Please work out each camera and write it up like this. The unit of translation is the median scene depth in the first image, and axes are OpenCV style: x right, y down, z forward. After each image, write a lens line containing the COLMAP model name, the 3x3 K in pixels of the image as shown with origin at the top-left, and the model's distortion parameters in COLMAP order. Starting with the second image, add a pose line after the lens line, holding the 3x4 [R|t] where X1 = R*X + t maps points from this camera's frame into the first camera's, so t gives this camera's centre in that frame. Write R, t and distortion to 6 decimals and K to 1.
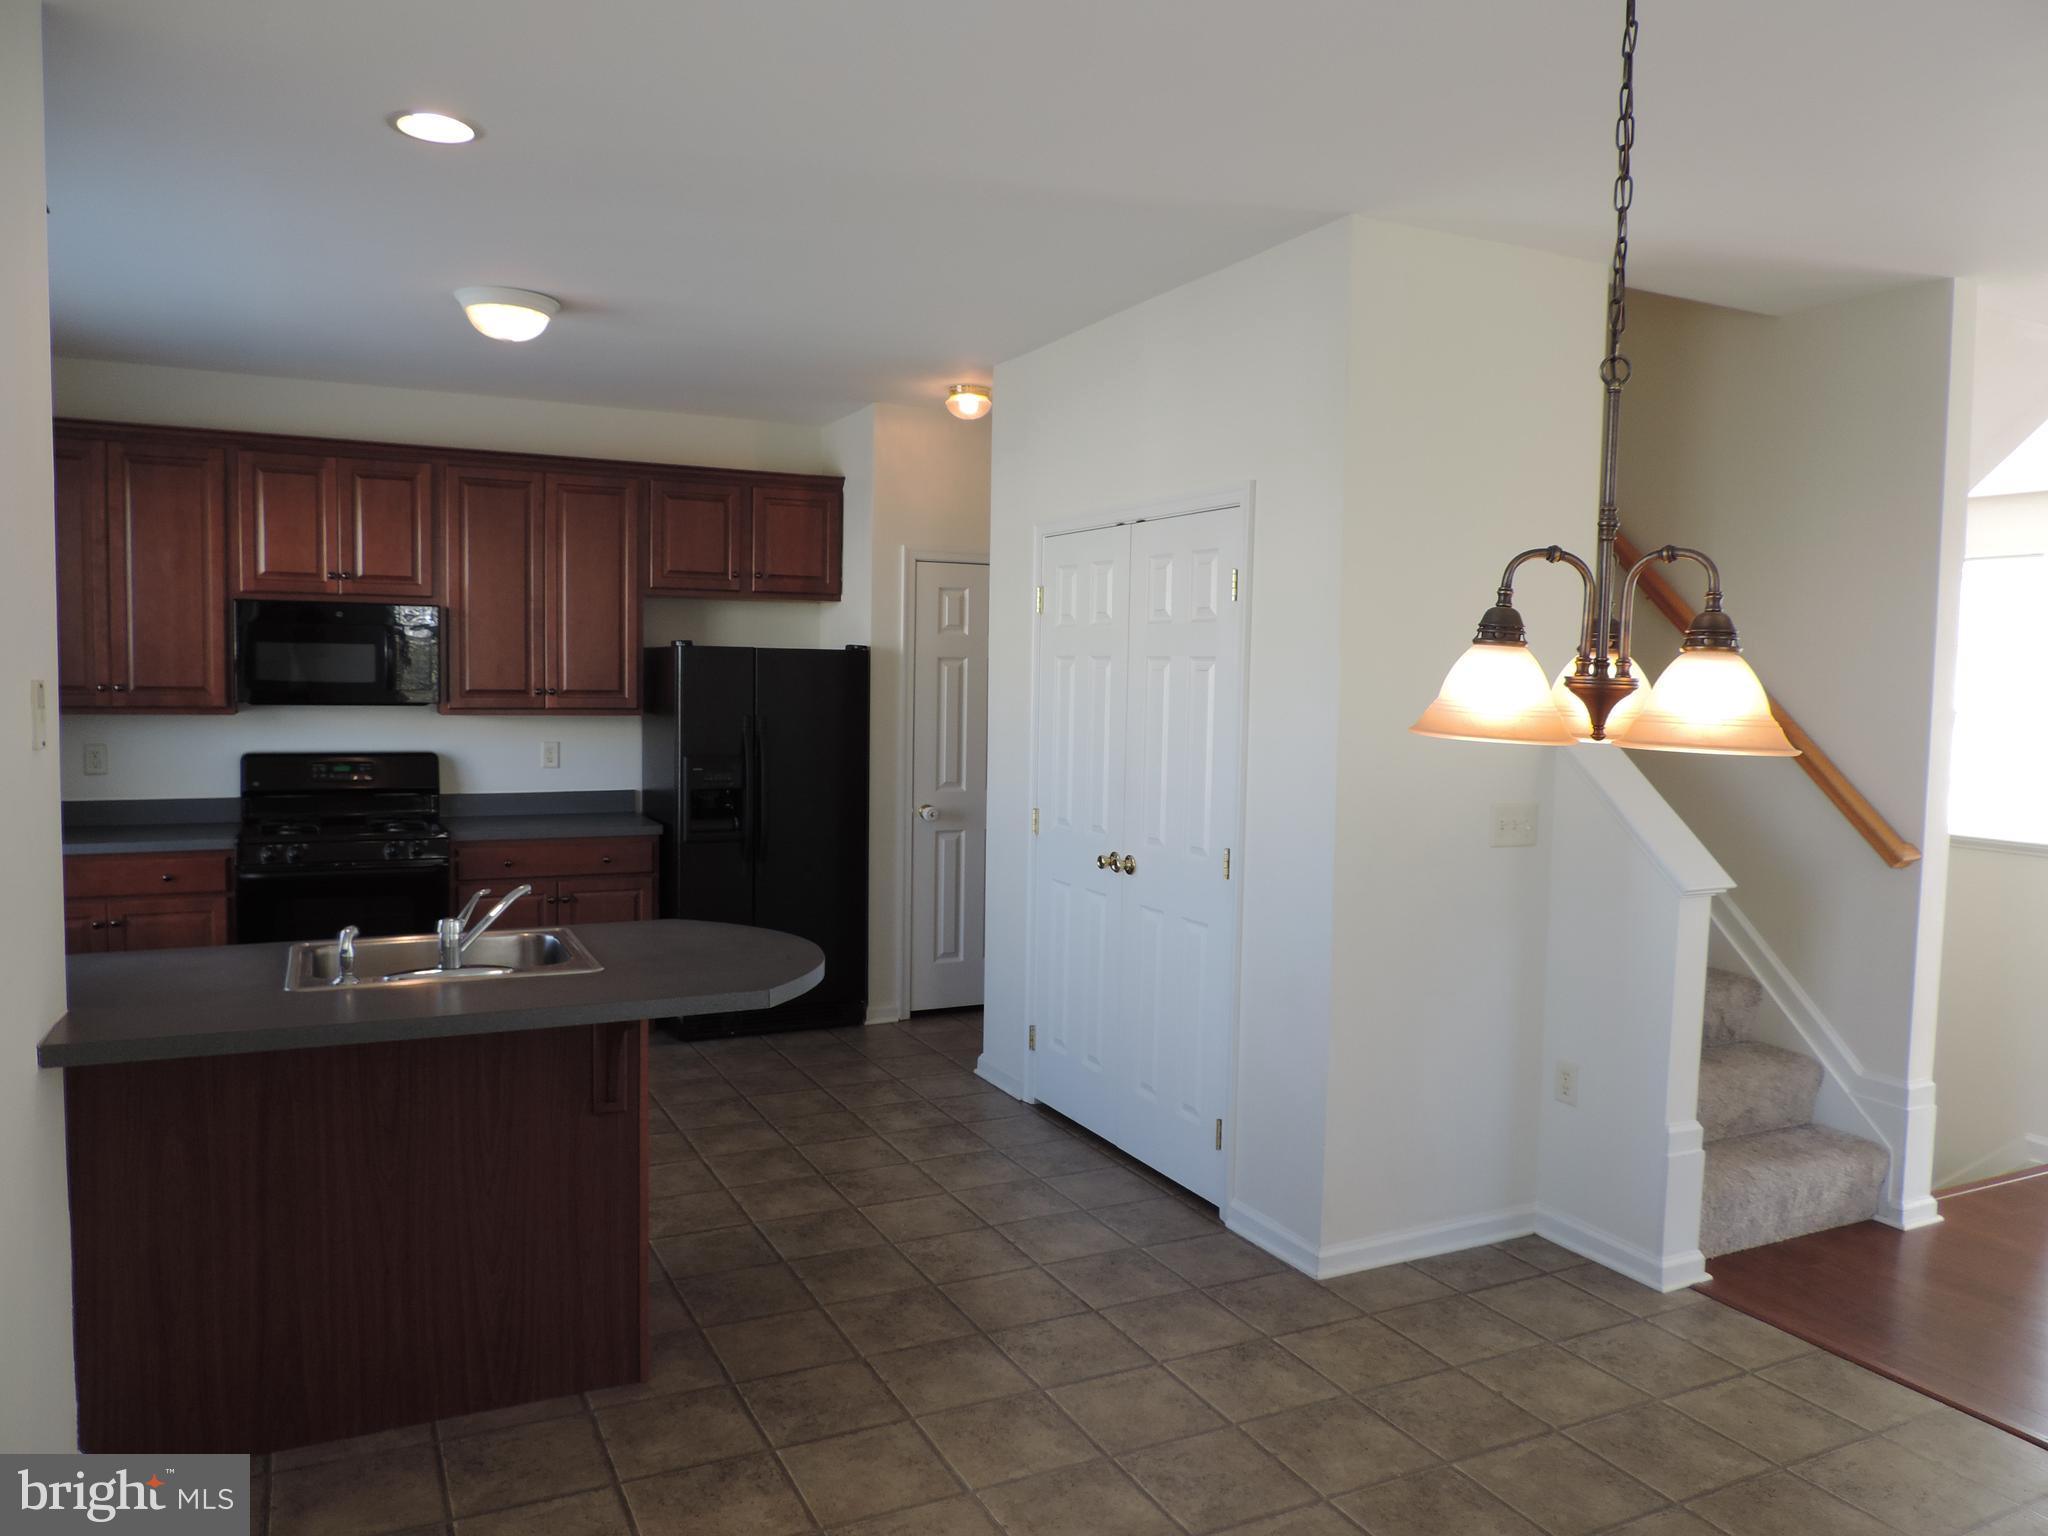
lens RADIAL K [[1509.0, 0, 1024.0], [0, 1509.0, 768.0], [0, 0, 1]] dist [0.000690, -0.007927]
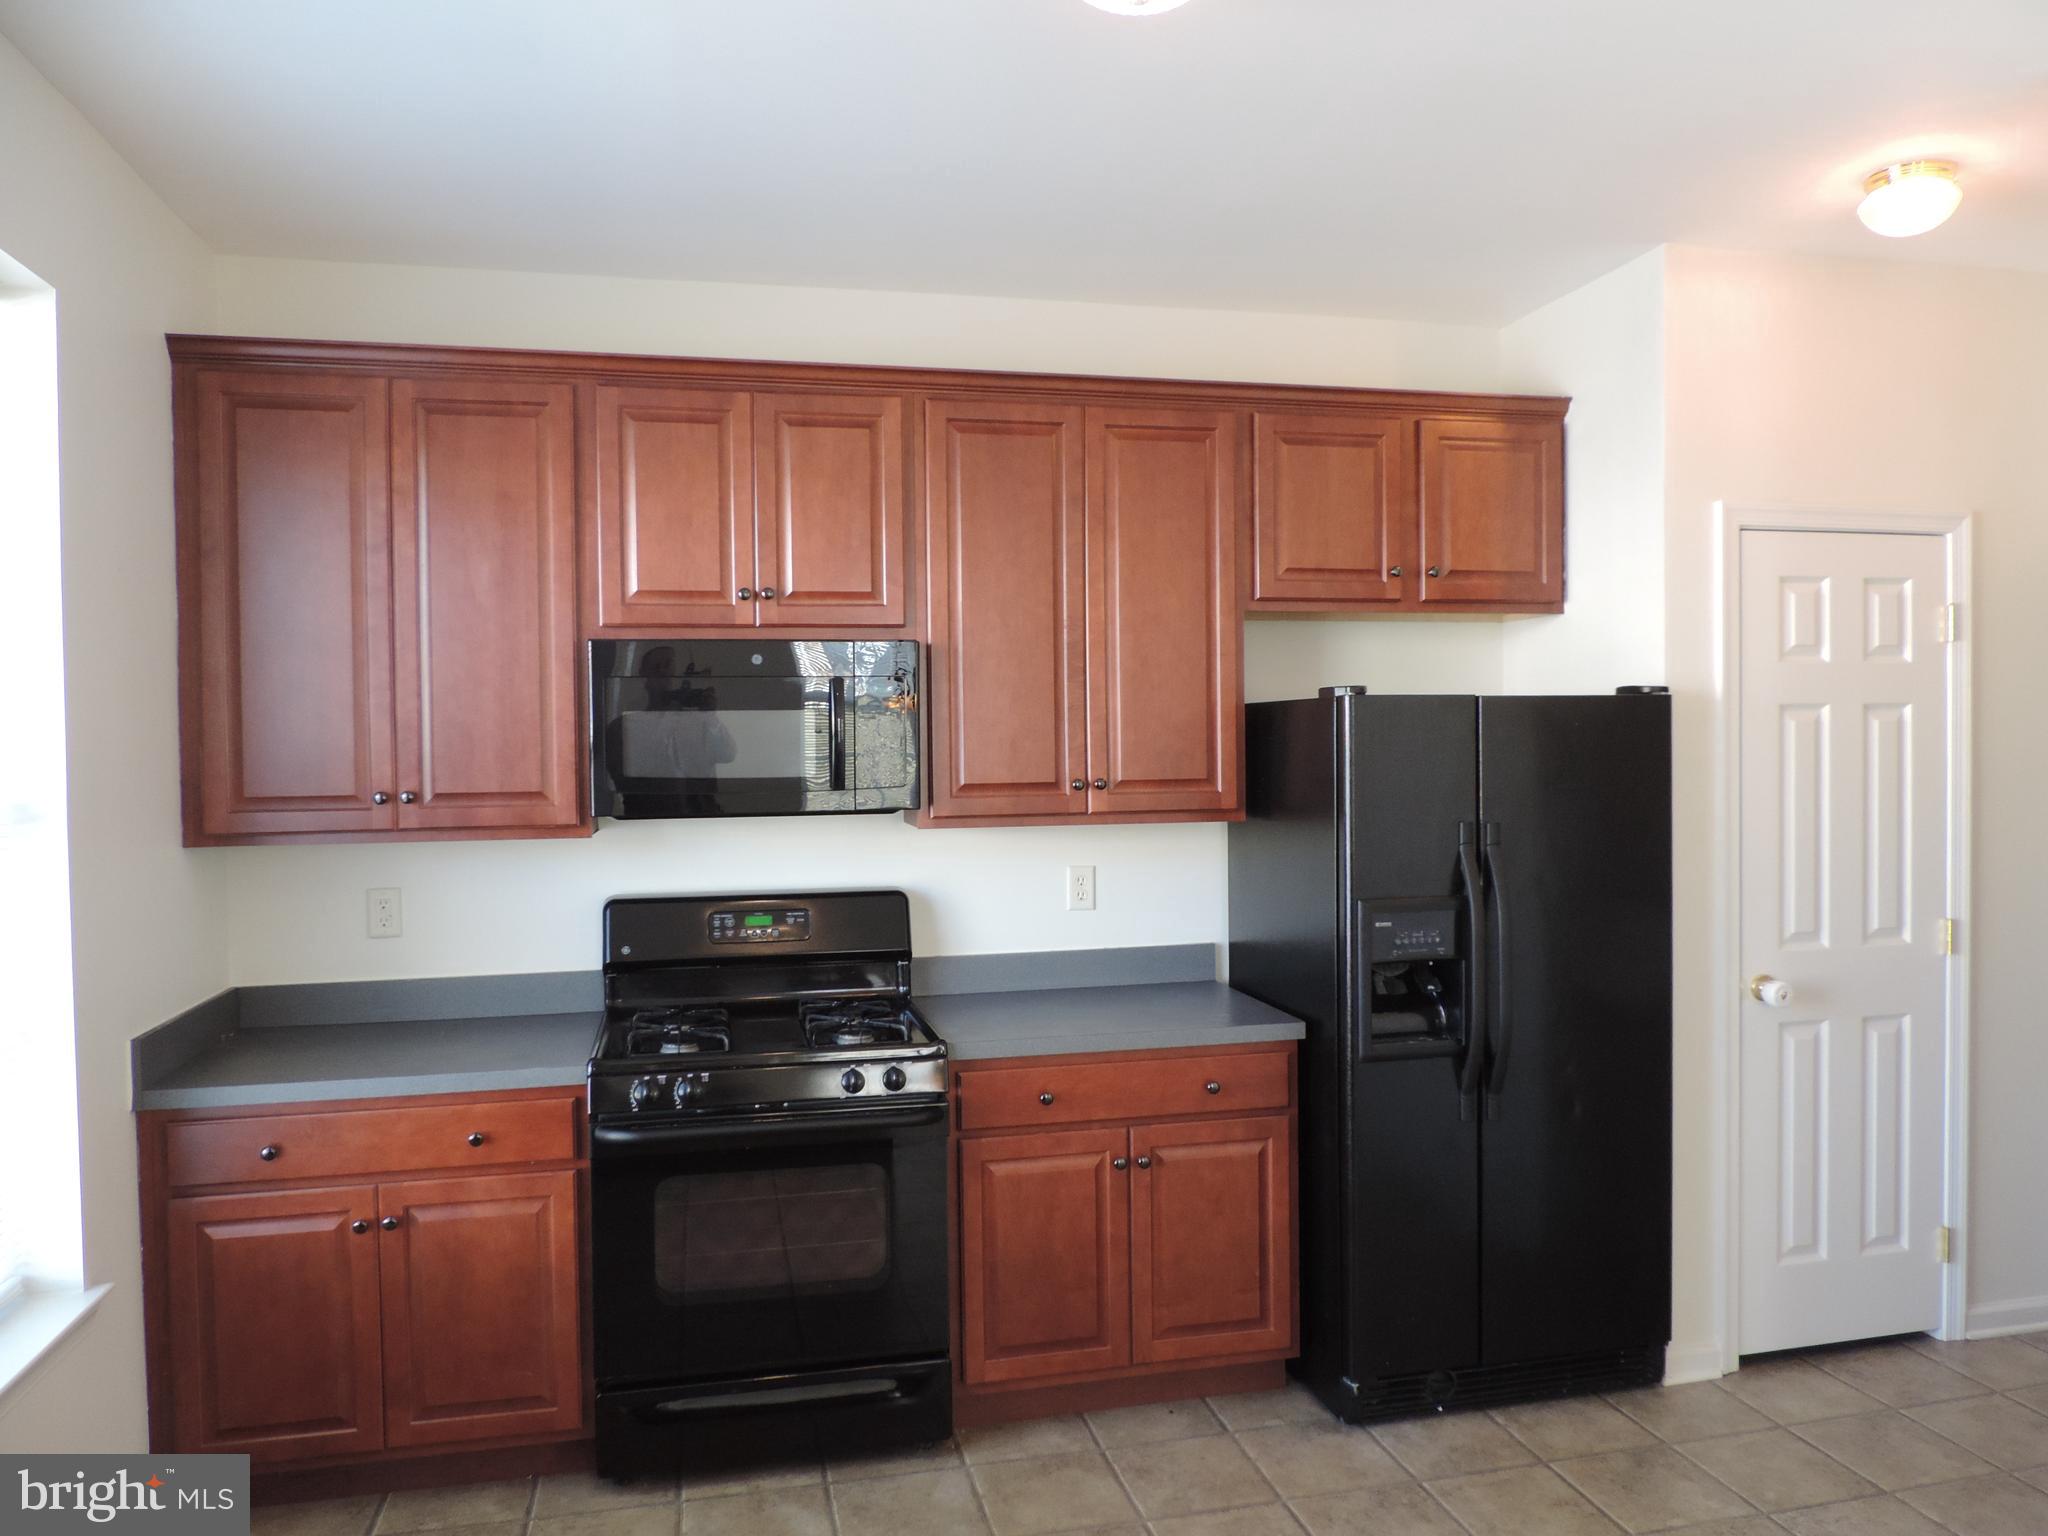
lens RADIAL K [[1430.9, 0, 1028.5], [0, 1430.9, 779.3], [0, 0, 1]] dist [-0.018045, -0.003627]
pose [[0.975664, -0.021838, -0.218182, -0.074092], [0.013874, 0.999183, -0.037965, -0.010768], [0.218833, 0.034014, 0.975169, 0.155266]]
